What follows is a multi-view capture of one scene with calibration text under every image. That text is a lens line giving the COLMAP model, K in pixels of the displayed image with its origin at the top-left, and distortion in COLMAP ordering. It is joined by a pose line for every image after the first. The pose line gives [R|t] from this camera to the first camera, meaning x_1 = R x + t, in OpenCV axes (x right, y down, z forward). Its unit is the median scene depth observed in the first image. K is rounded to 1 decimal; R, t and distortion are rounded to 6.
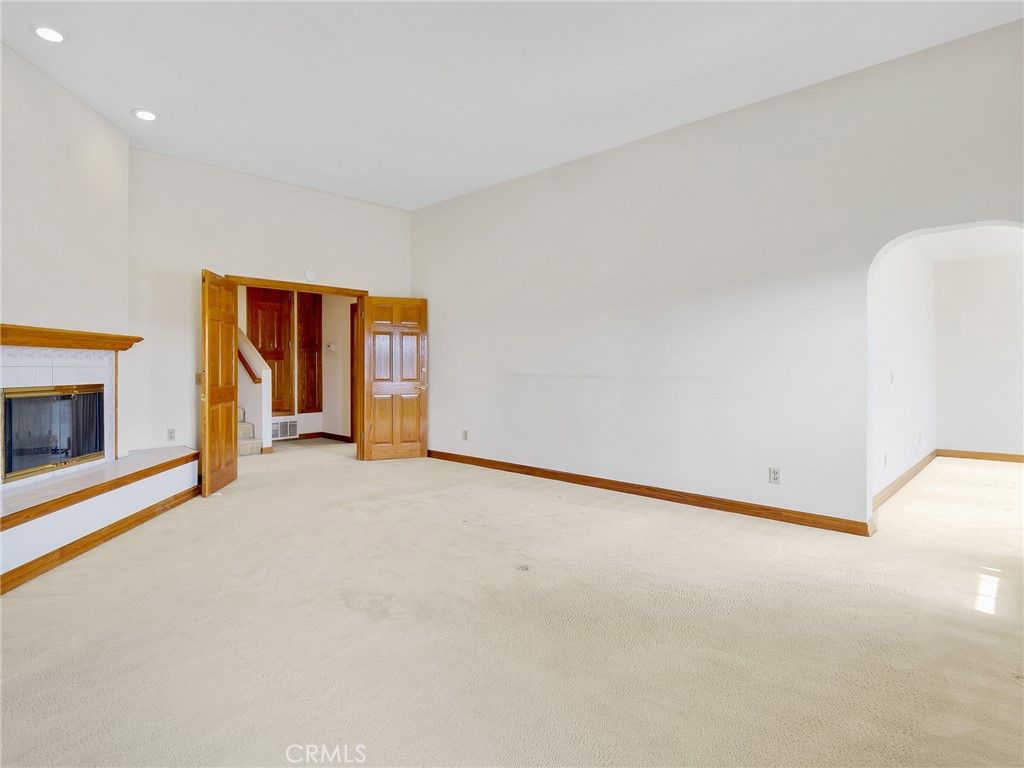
lens RADIAL K [[502.1, 0, 506.9], [0, 502.1, 376.7], [0, 0, 1]] dist [-0.027226, 0.000192]
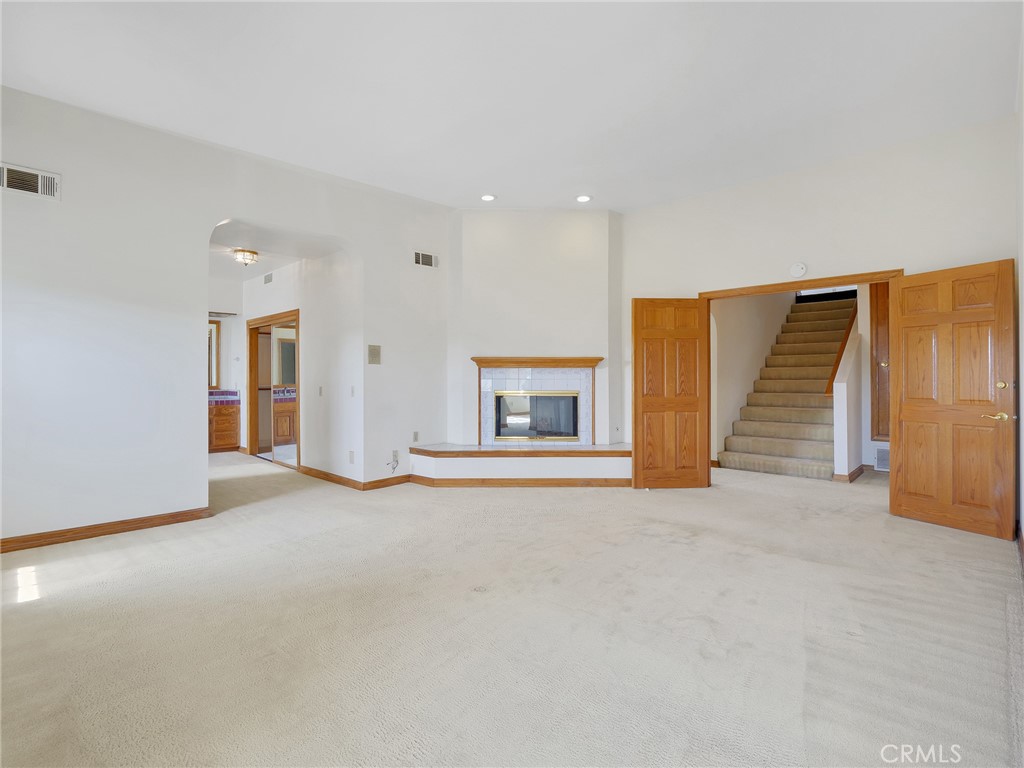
lens RADIAL K [[501.7, 0, 512.0], [0, 501.7, 384.0], [0, 0, 1]] dist [-0.000054, -0.000444]
pose [[0.015187, 0.001524, -0.999884, 0.605851], [-0.021995, 0.999757, 0.001189, -0.002886], [0.999643, 0.021974, 0.015217, 0.688857]]
